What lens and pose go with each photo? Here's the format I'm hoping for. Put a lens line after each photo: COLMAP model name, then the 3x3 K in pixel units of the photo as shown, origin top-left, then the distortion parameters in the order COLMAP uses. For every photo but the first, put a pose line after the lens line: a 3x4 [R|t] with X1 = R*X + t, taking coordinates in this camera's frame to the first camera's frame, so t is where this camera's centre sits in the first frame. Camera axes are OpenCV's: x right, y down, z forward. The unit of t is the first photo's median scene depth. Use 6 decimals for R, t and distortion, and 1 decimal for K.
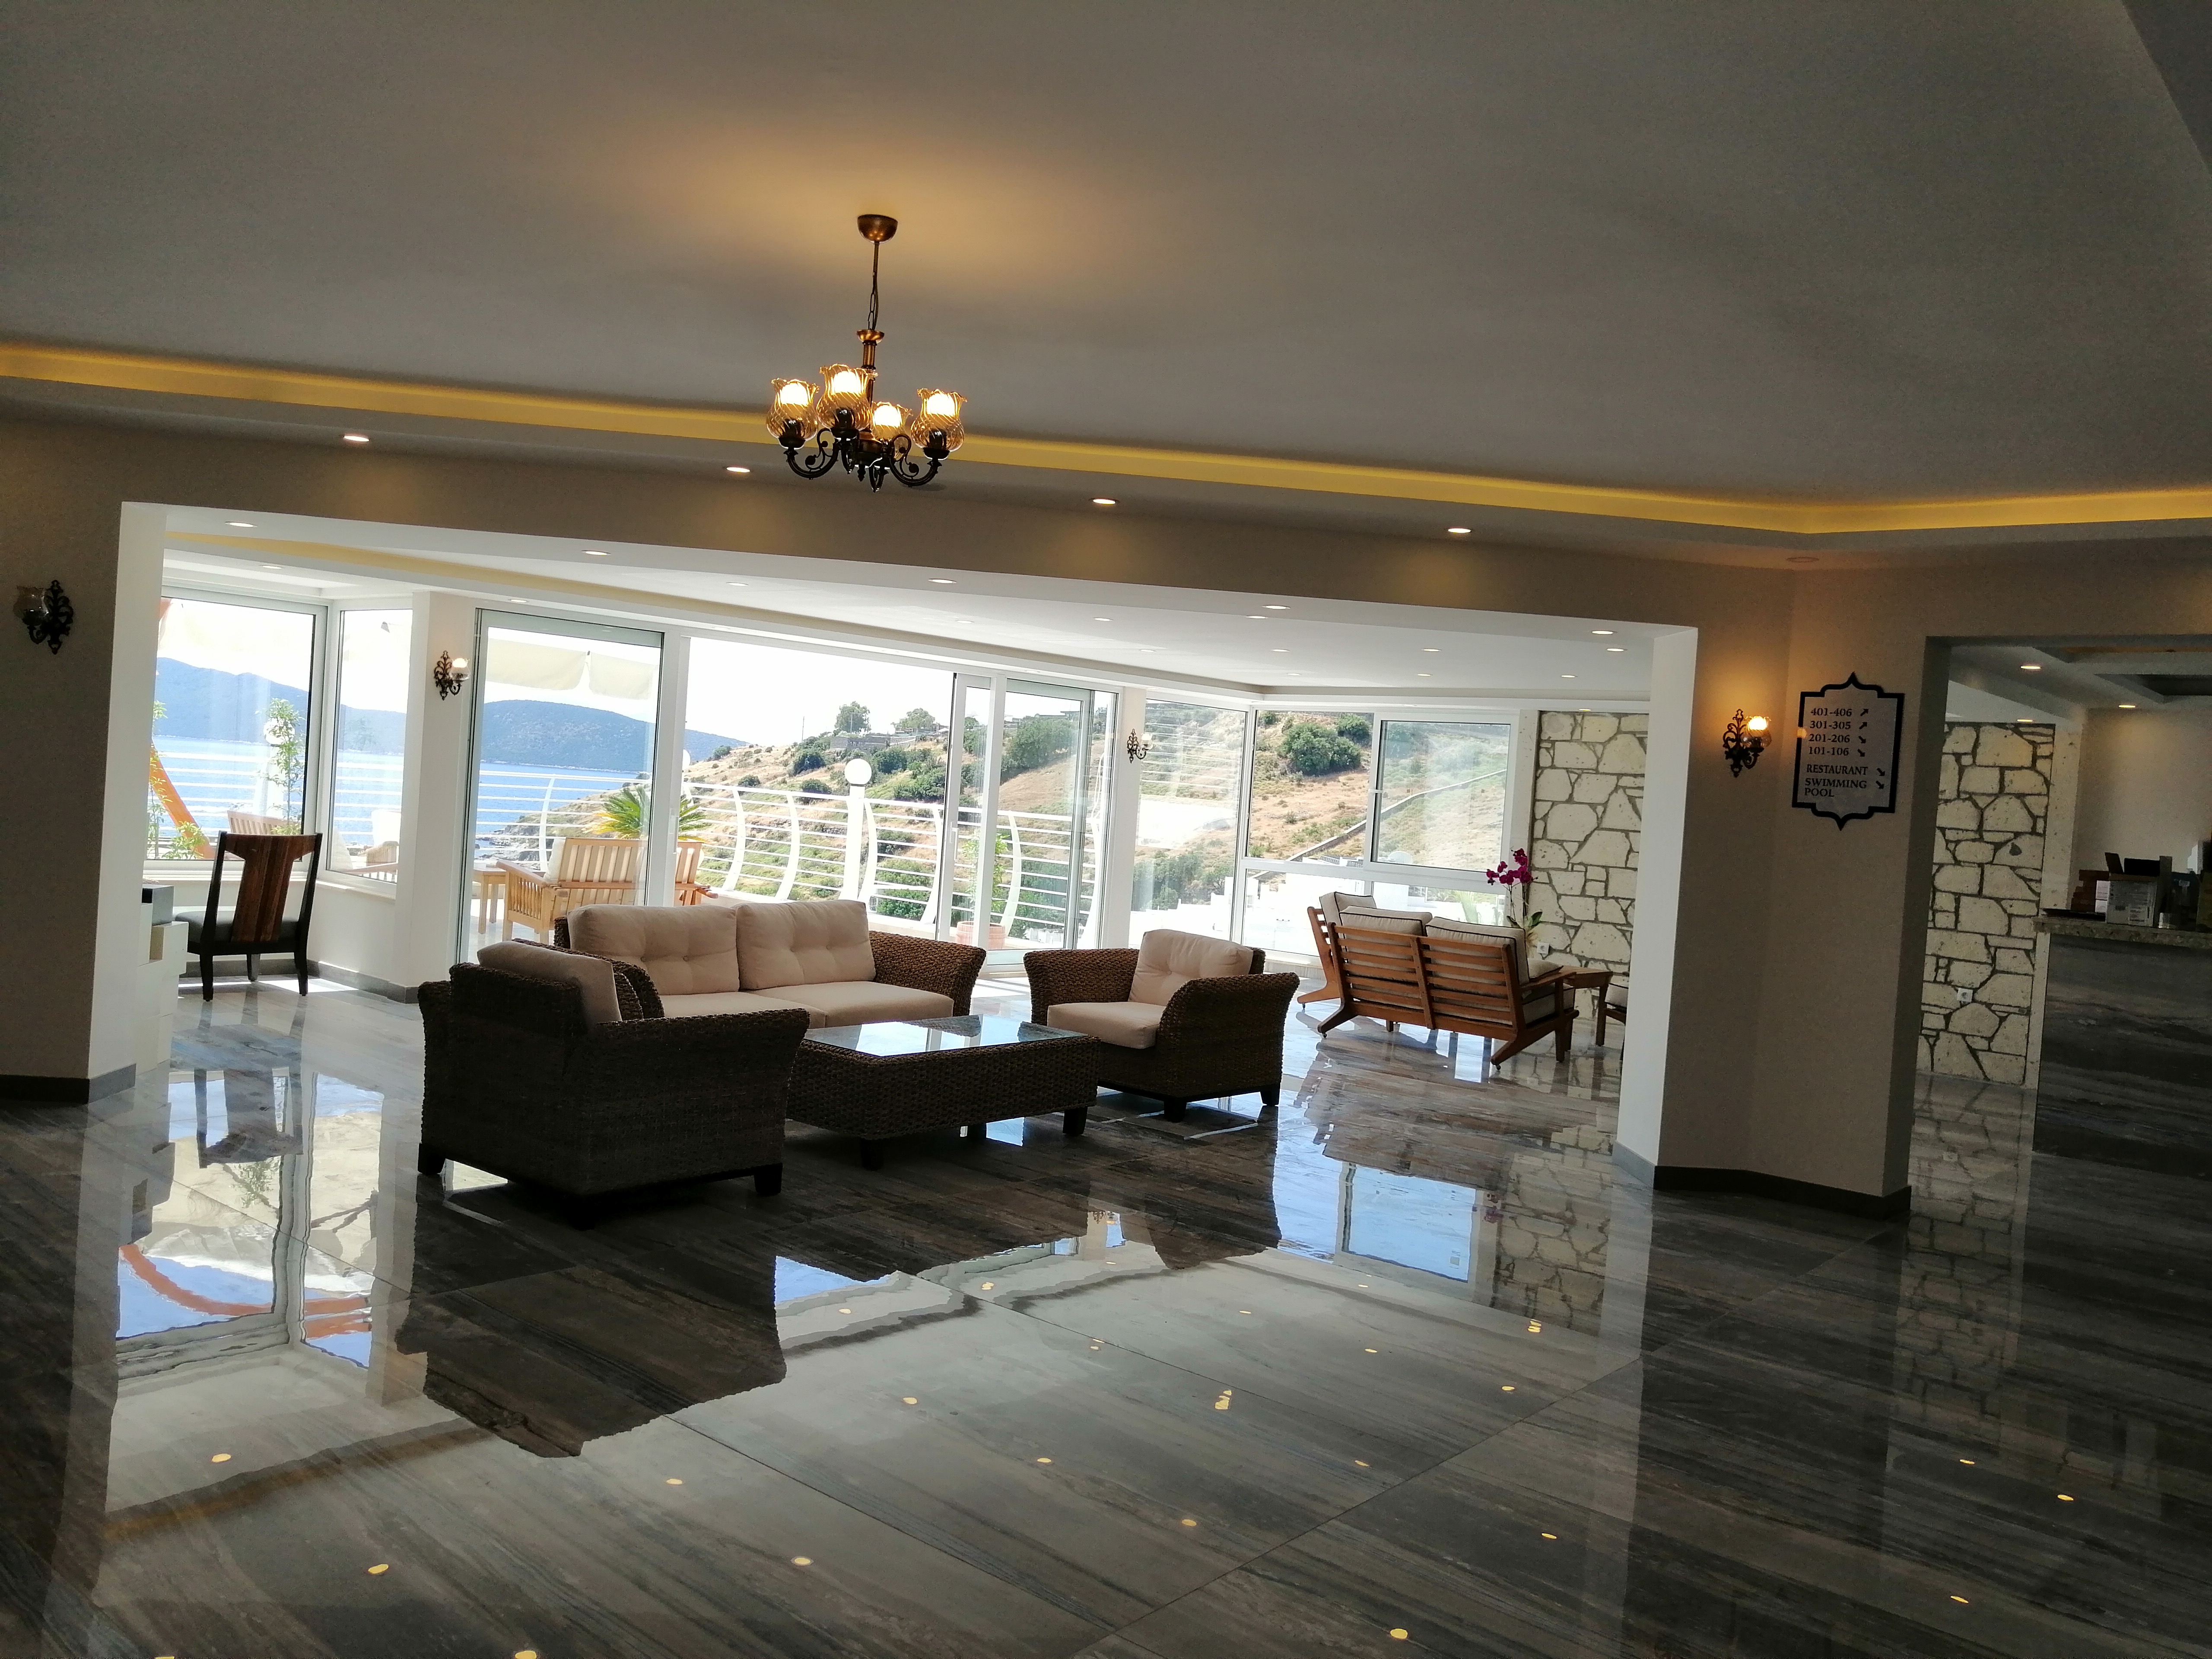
lens RADIAL K [[1734.2, 0, 1068.2], [0, 1734.2, 855.8], [0, 0, 1]] dist [0.010675, 0.033084]
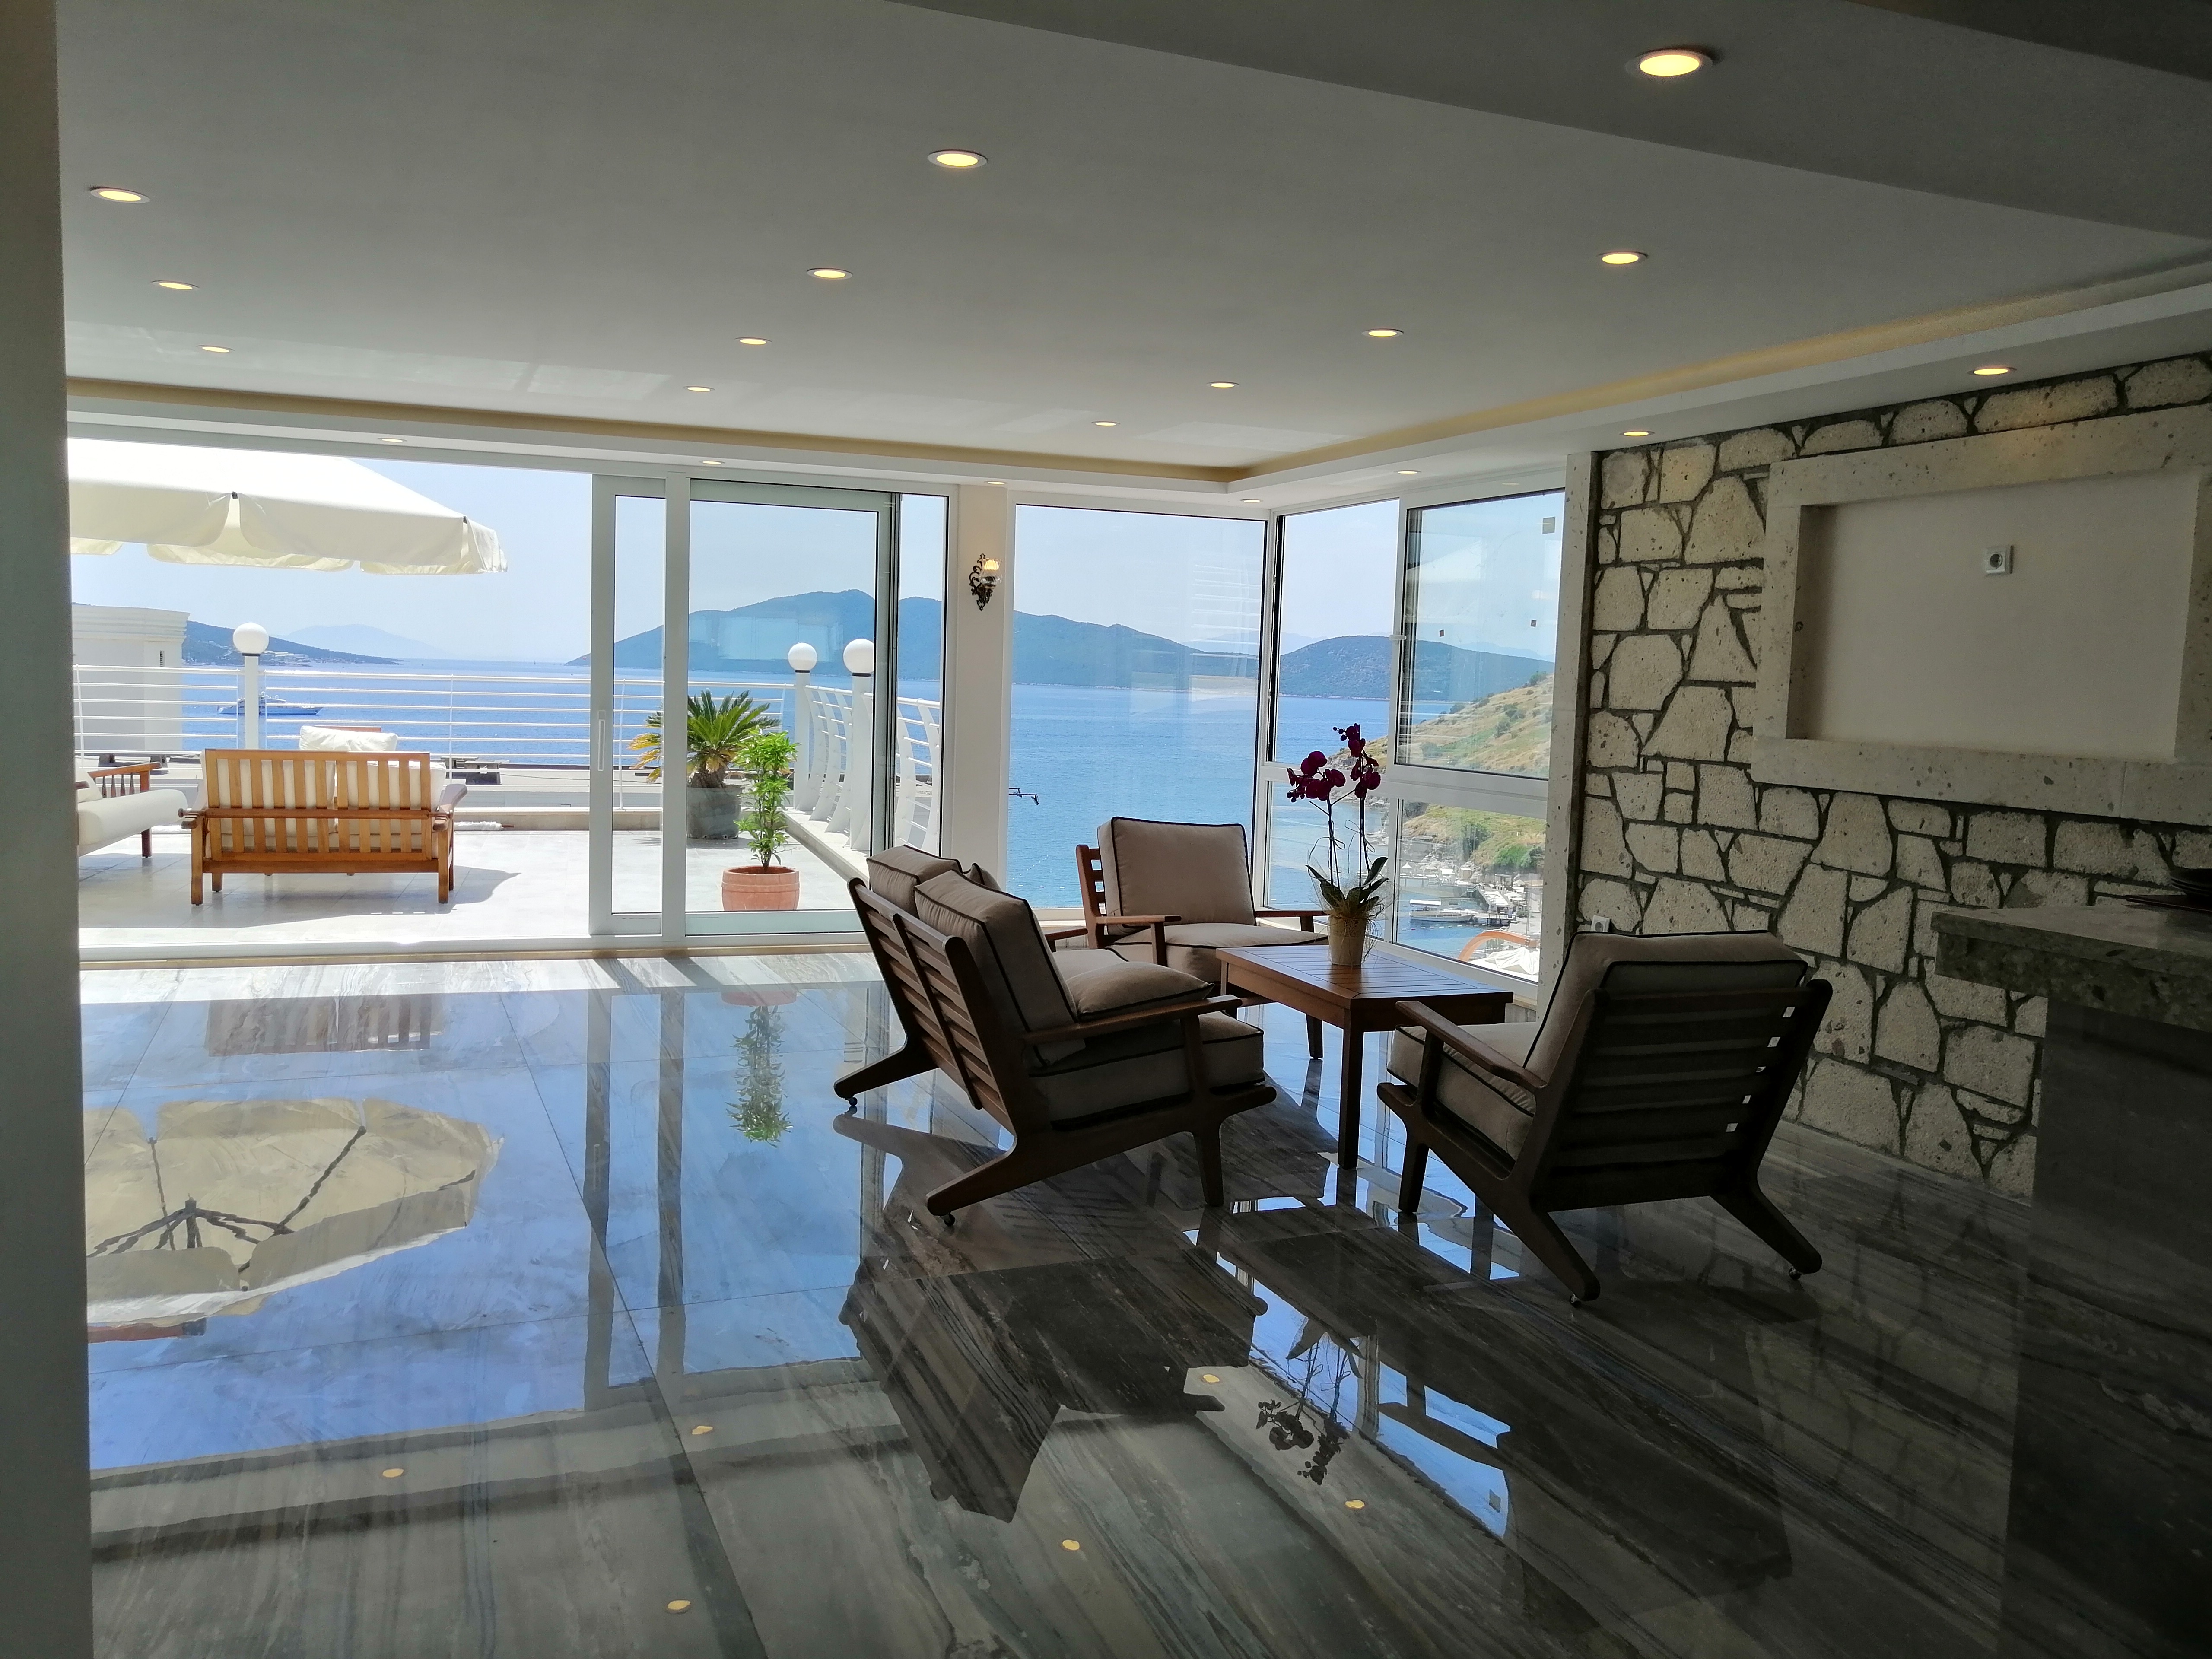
lens RADIAL K [[1734.2, 0, 1084.6], [0, 1734.2, 837.0], [0, 0, 1]] dist [0.010675, 0.033084]
pose [[0.894412, 0.000441, -0.447245, 0.408034], [0.013148, 0.999541, 0.027281, 0.012913], [0.447051, -0.030281, 0.893996, 0.543727]]
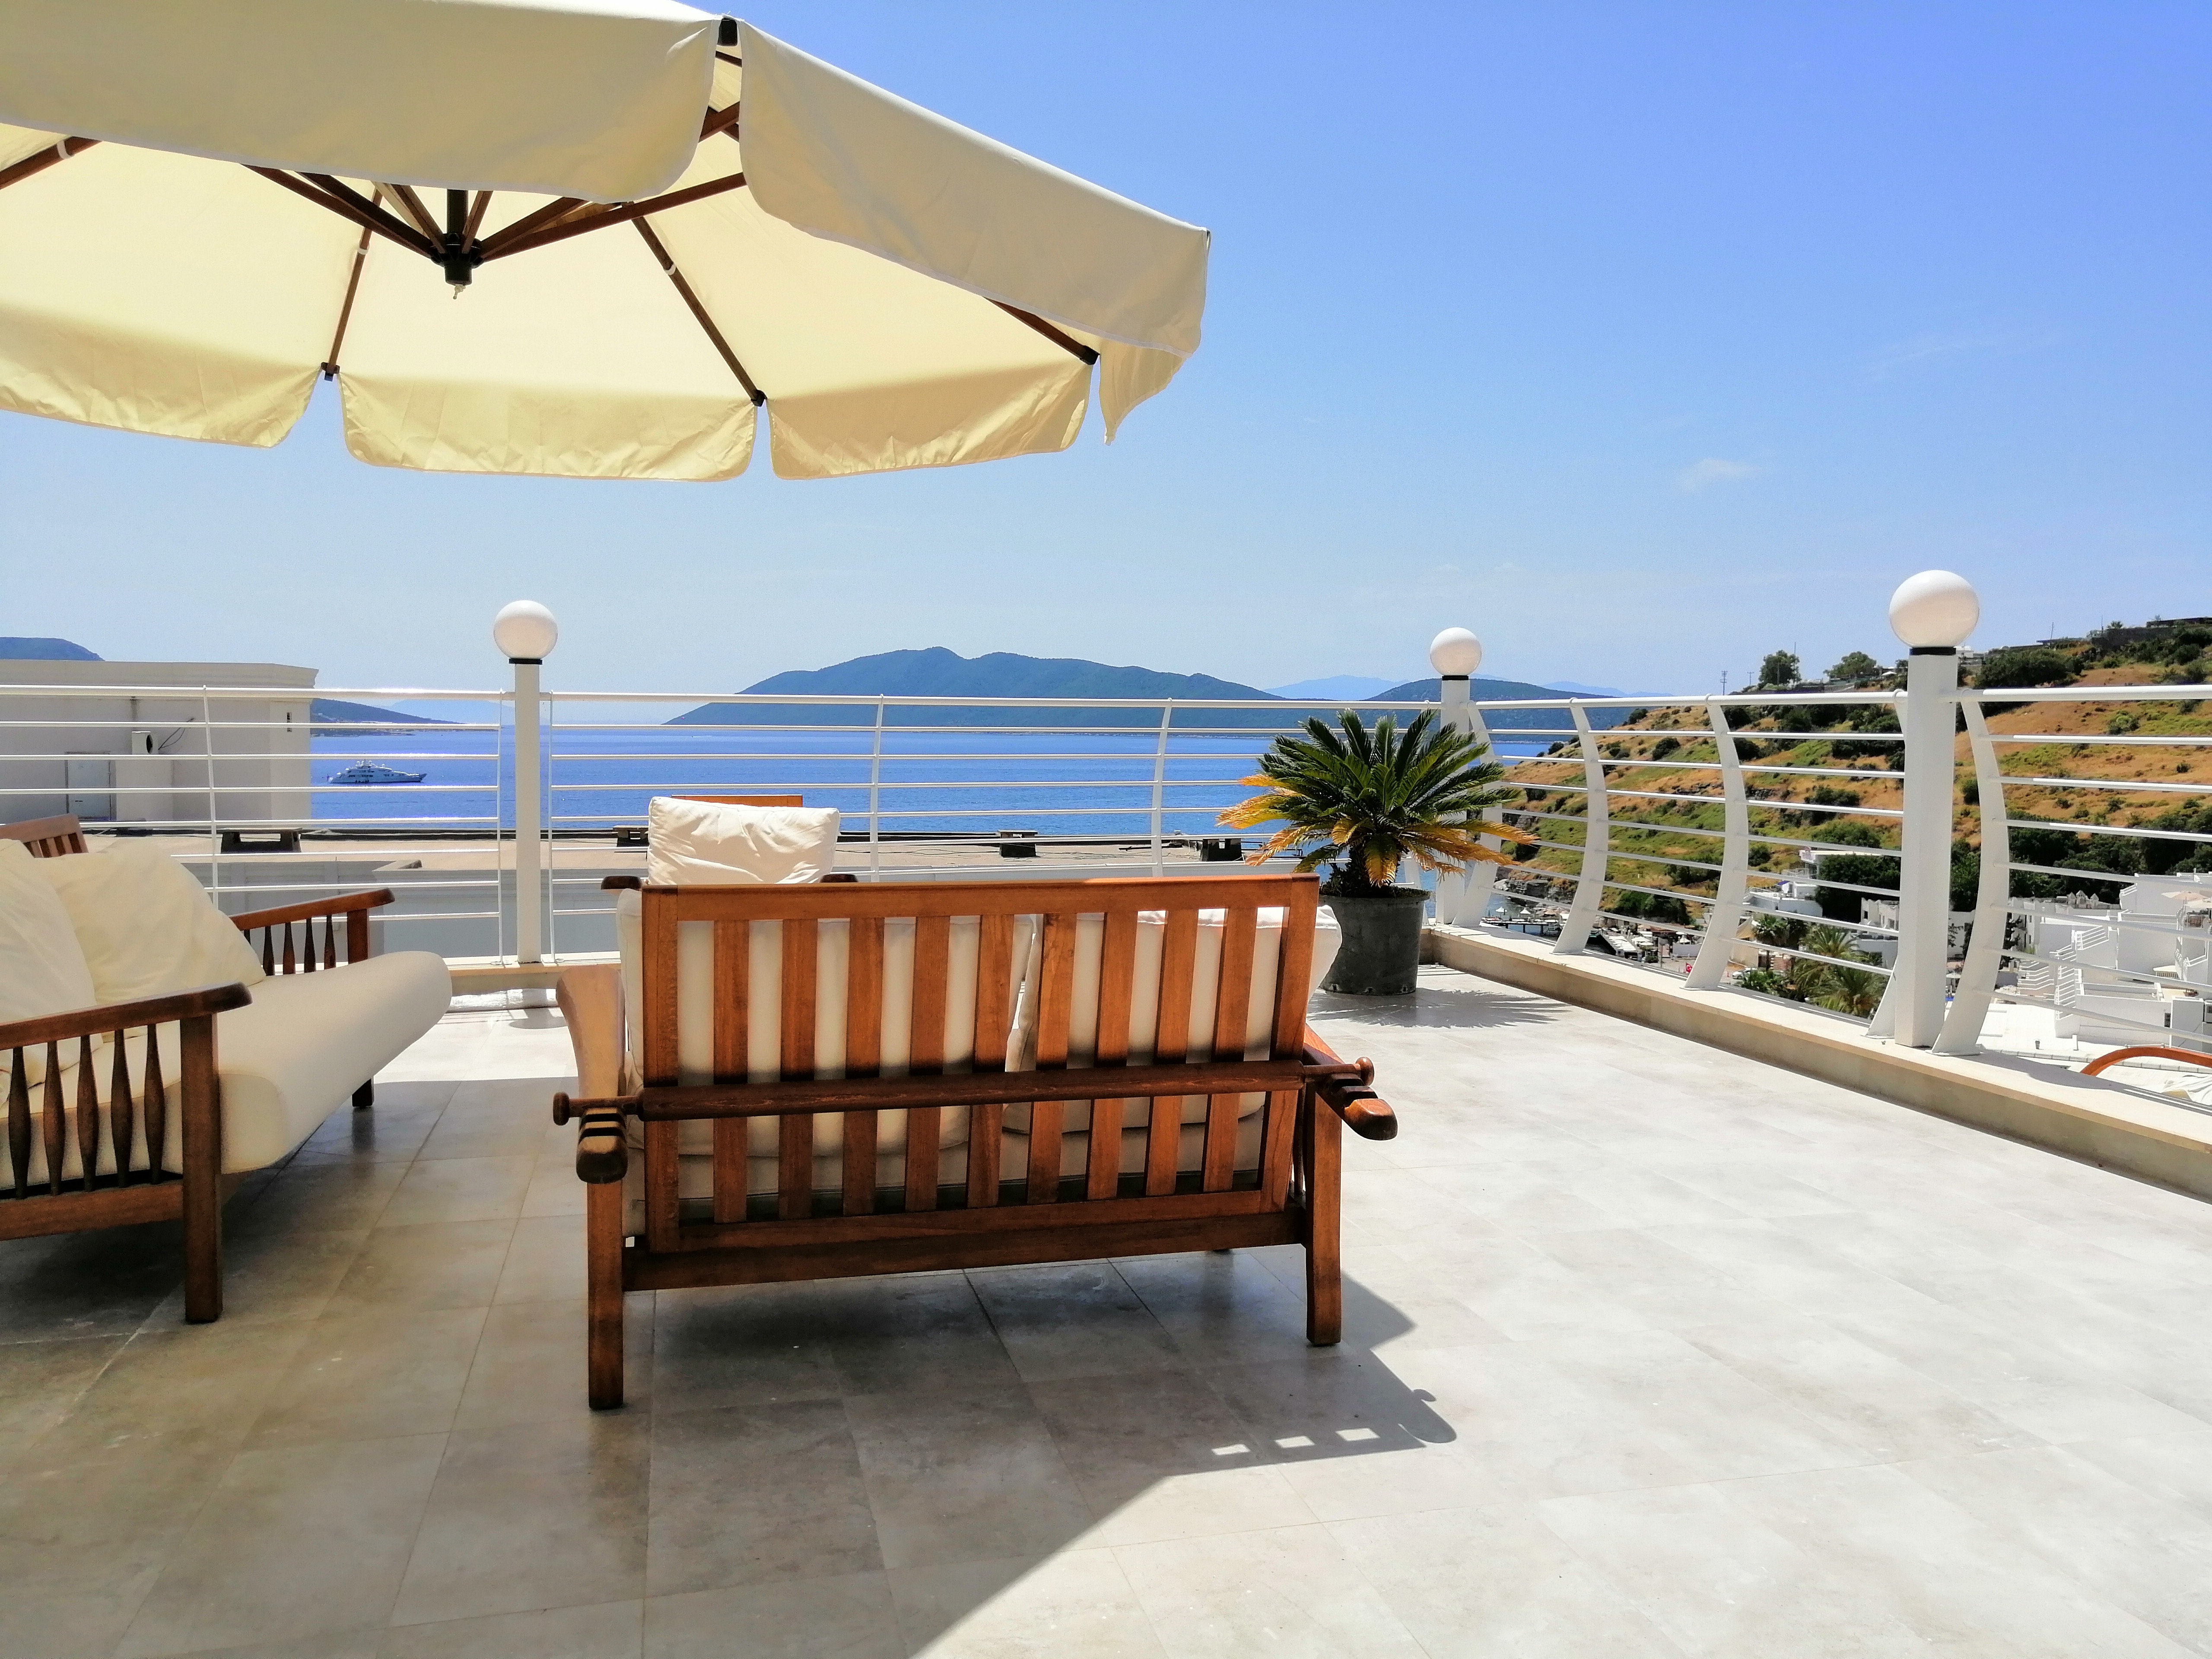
lens RADIAL K [[1734.2, 0, 1119.4], [0, 1734.2, 816.1], [0, 0, 1]] dist [0.010675, 0.033084]
pose [[0.881935, -0.037167, -0.469904, -0.145463], [0.034685, 0.999301, -0.013942, -0.015500], [0.470093, -0.004002, 0.882608, 0.904181]]
